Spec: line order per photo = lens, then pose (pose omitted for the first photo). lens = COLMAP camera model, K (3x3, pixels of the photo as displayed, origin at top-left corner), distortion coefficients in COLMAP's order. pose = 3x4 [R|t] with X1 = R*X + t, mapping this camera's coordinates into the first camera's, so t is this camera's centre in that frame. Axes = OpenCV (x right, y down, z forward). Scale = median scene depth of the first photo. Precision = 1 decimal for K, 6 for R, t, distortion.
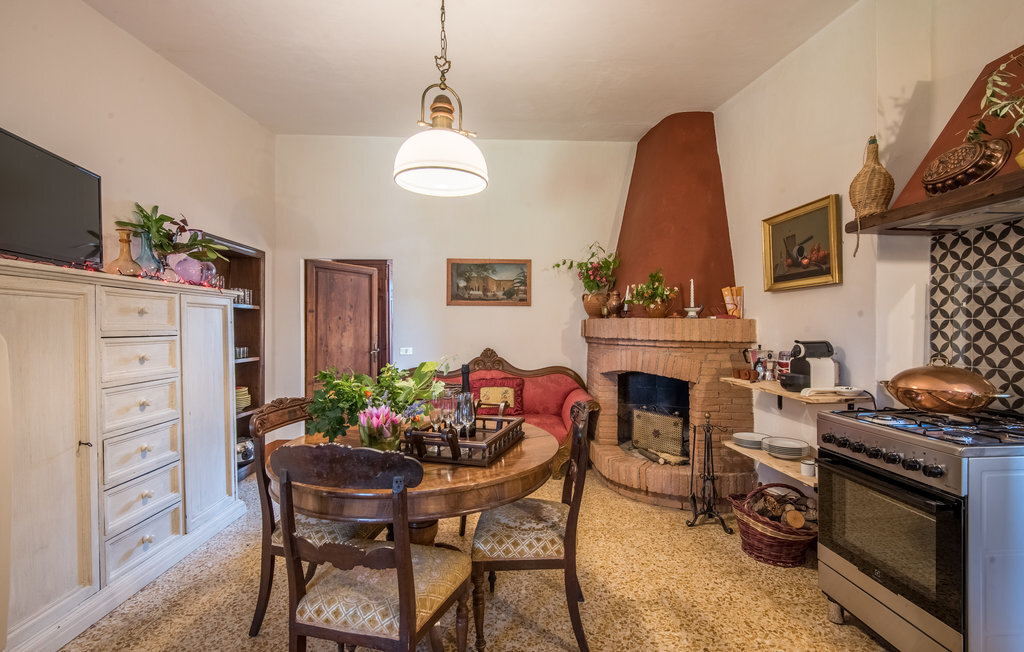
lens RADIAL K [[450.3, 0, 511.8], [0, 450.3, 327.8], [0, 0, 1]] dist [0.029926, -0.029708]
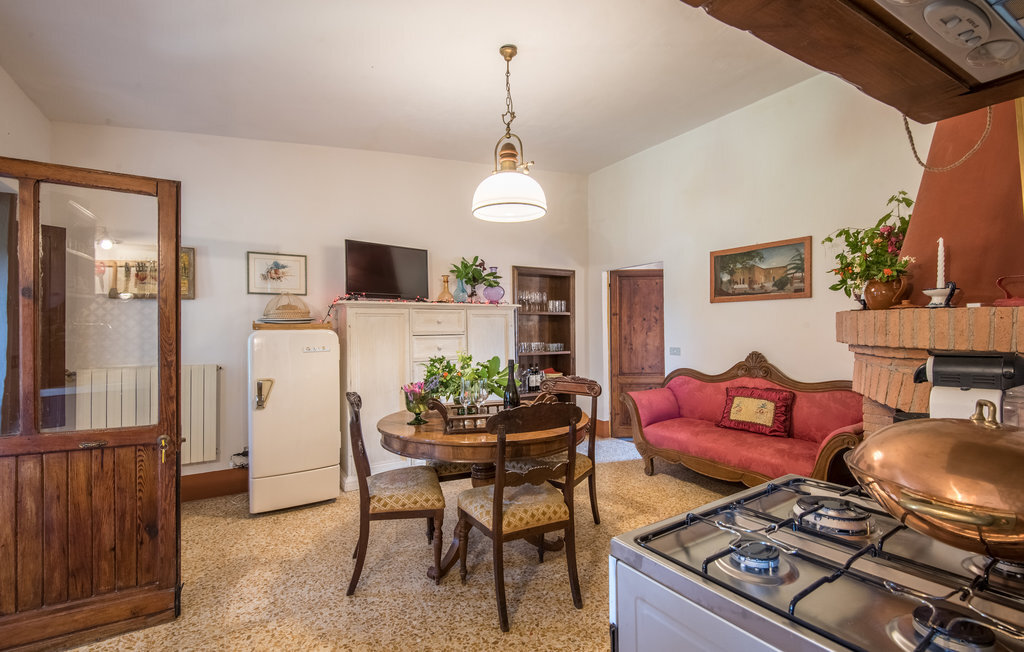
lens RADIAL K [[450.3, 0, 511.8], [0, 450.3, 327.8], [0, 0, 1]] dist [0.029926, -0.029708]
pose [[0.494709, -0.008330, -0.869019, 0.630801], [0.009614, 0.999945, -0.004112, 0.000718], [0.869006, -0.006321, 0.494762, 0.265102]]
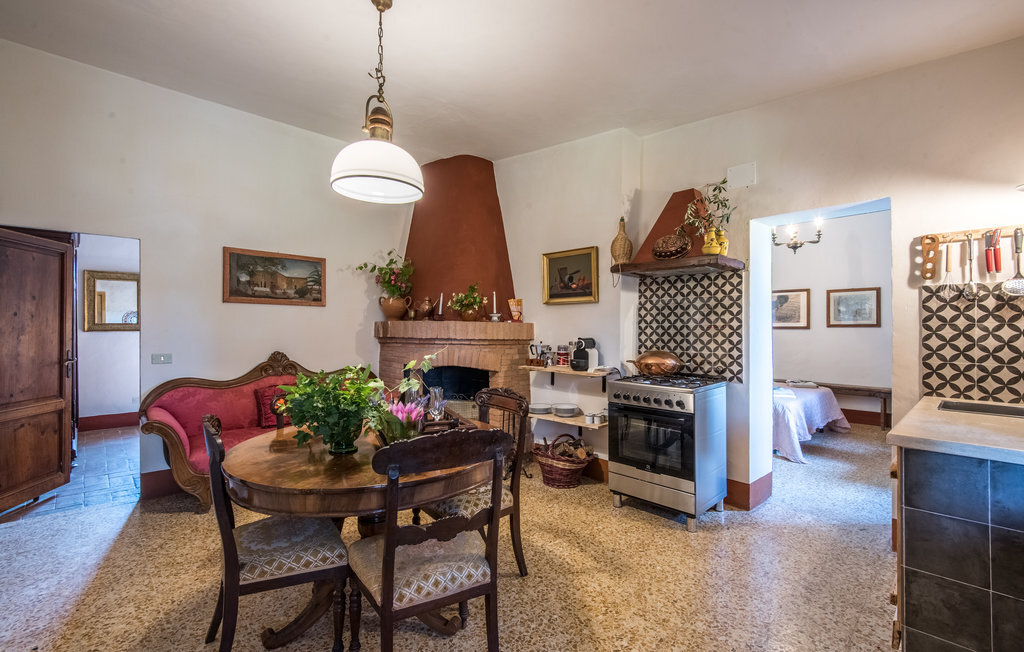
lens RADIAL K [[446.0, 0, 514.8], [0, 446.0, 327.1], [0, 0, 1]] dist [0.029191, -0.021160]
pose [[0.743033, 0.003706, 0.669244, -0.417015], [-0.002183, 0.999993, -0.003115, -0.002594], [-0.669251, 0.000853, 0.743036, 0.015618]]
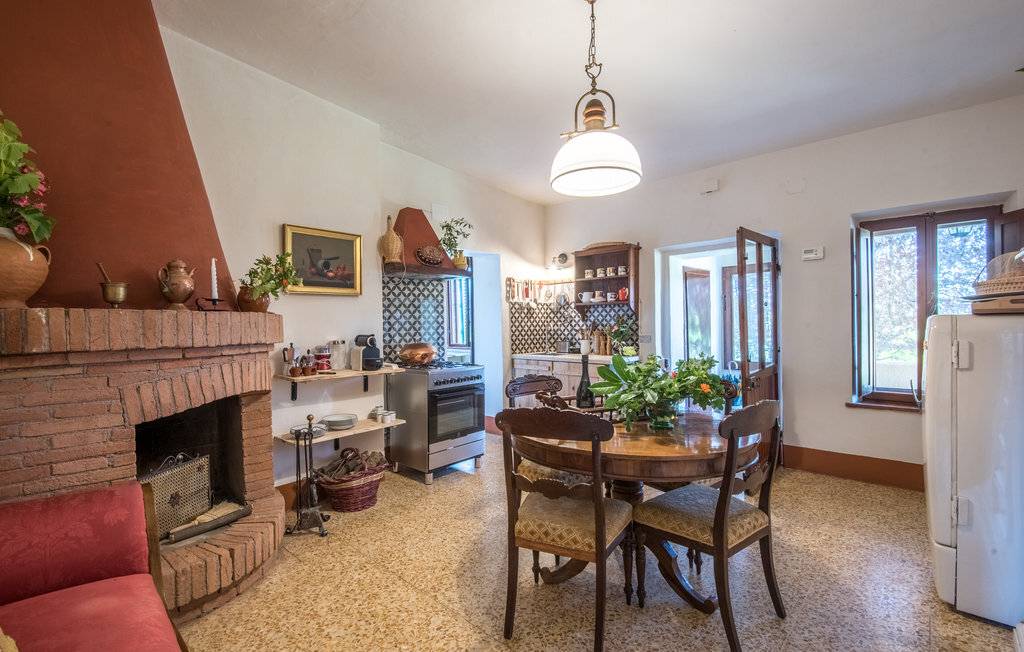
lens RADIAL K [[448.3, 0, 512.0], [0, 448.3, 326.0], [0, 0, 1]] dist [0.001368, -0.000207]
pose [[-0.710156, 0.006268, 0.704017, -0.504516], [0.014835, 0.999872, 0.006062, 0.000019], [-0.703888, 0.014749, -0.710158, 1.274732]]
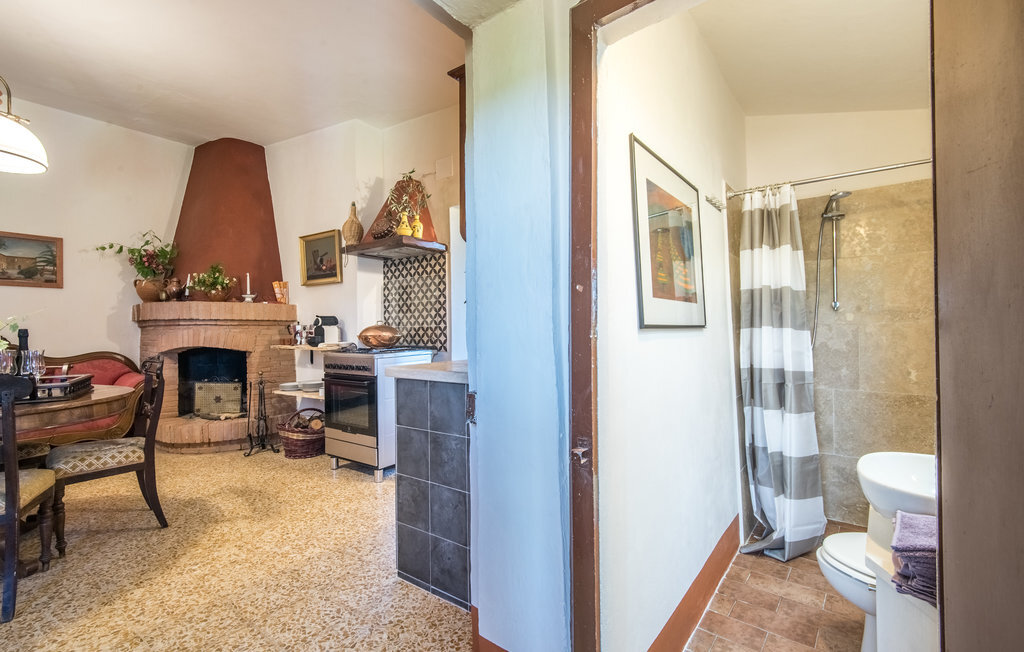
lens RADIAL K [[446.0, 0, 514.8], [0, 446.0, 327.1], [0, 0, 1]] dist [0.029191, -0.021160]
pose [[0.623322, -0.005284, 0.781947, -0.141398], [0.011399, 0.999932, -0.002329, 0.061553], [-0.781882, 0.010365, 0.623340, -0.420637]]
